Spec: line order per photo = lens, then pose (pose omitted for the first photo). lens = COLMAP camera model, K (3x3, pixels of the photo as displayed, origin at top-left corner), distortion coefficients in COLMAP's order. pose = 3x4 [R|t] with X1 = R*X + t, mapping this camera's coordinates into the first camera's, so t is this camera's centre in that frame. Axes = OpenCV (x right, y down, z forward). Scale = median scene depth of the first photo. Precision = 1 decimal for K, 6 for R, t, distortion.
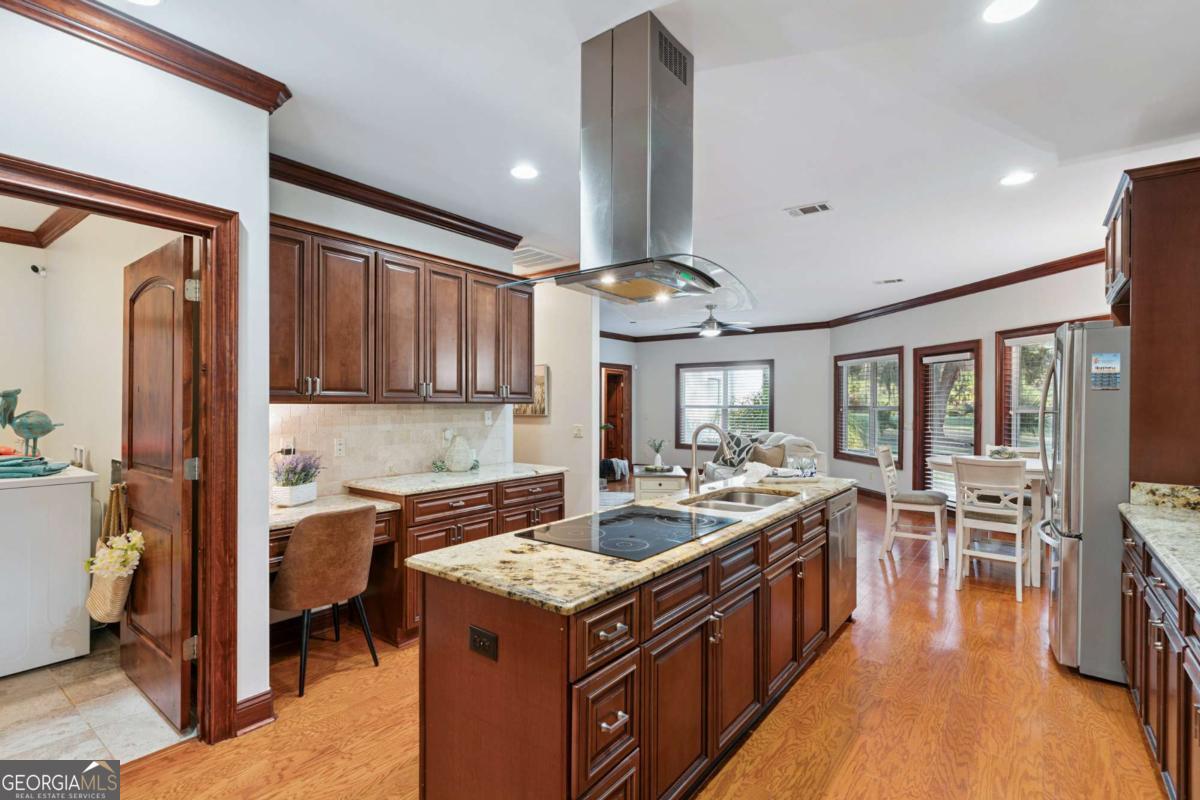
lens RADIAL K [[560.3, 0, 600.0], [0, 560.3, 400.0], [0, 0, 1]] dist [0.000612, 0.000065]
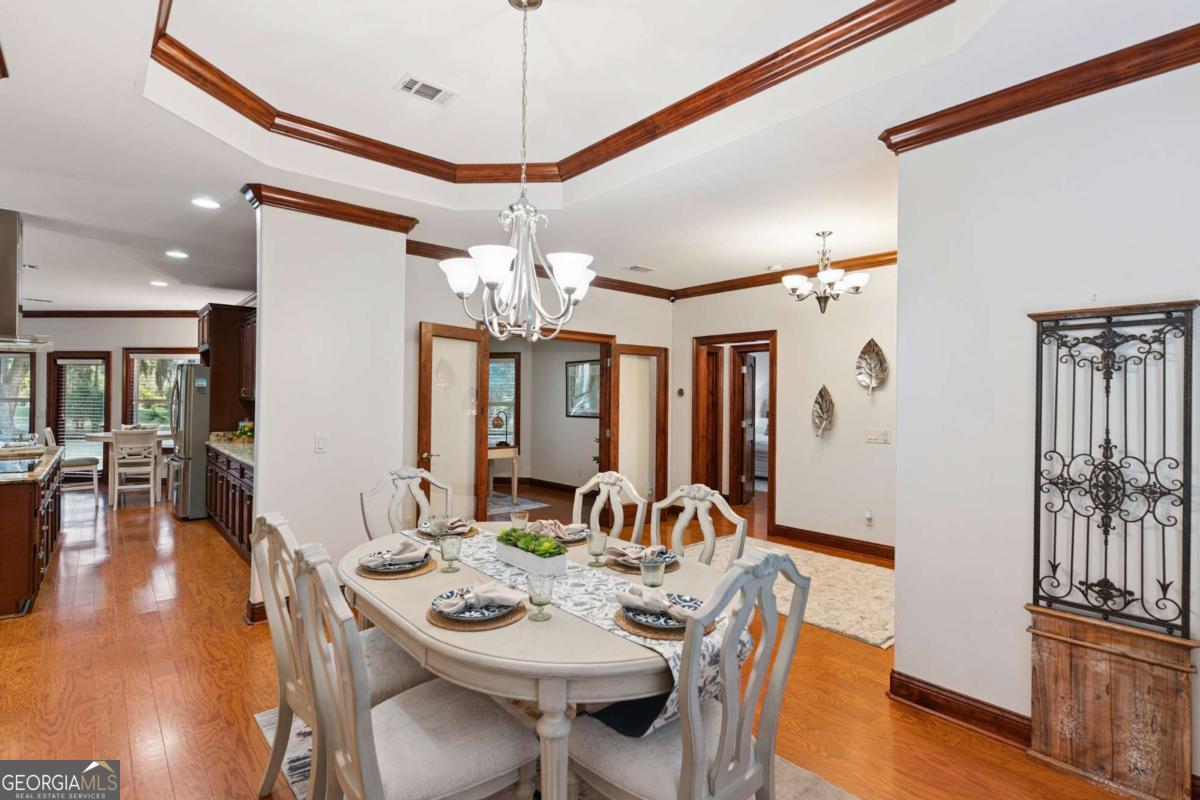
lens RADIAL K [[578.1, 0, 593.3], [0, 578.1, 392.5], [0, 0, 1]] dist [-0.001225, -0.000346]
pose [[0.199592, 0.006218, 0.979859, -0.764076], [-0.015667, 0.999872, -0.003154, -0.029303], [-0.979754, -0.014721, 0.199664, -0.731631]]
